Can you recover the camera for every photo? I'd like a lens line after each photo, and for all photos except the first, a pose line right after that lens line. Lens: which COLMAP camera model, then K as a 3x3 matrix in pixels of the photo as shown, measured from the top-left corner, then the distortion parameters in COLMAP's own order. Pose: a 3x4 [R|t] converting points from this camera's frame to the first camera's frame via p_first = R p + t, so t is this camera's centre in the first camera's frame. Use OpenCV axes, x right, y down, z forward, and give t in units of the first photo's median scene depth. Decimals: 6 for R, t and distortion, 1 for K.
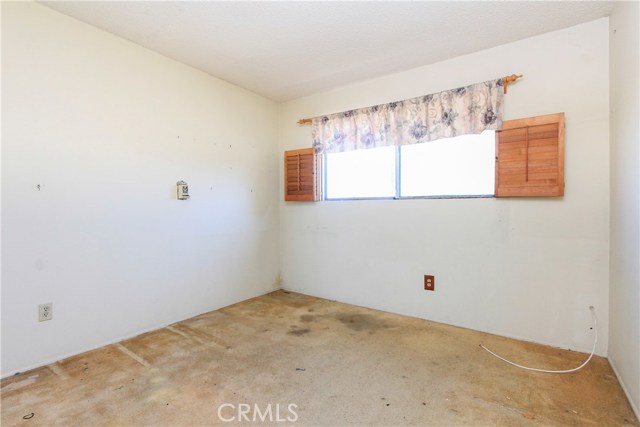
lens RADIAL K [[305.0, 0, 317.8], [0, 305.0, 211.4], [0, 0, 1]] dist [0.015858, 0.000375]
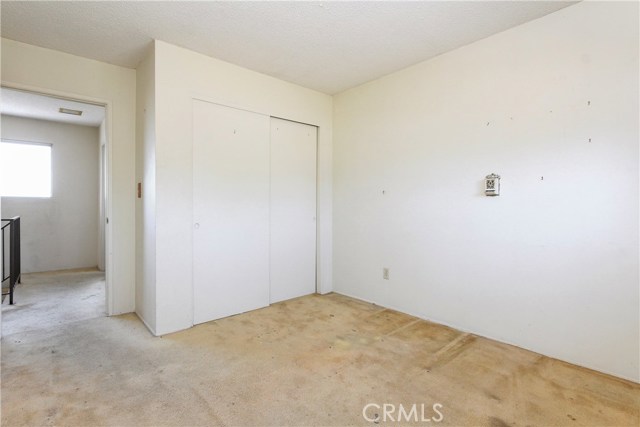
lens RADIAL K [[305.0, 0, 318.1], [0, 305.0, 211.7], [0, 0, 1]] dist [0.015858, 0.000375]
pose [[-0.216859, 0.006177, -0.976183, 0.569635], [-0.019512, 0.999753, 0.010661, 0.004926], [0.976008, 0.021359, -0.216685, 0.827631]]
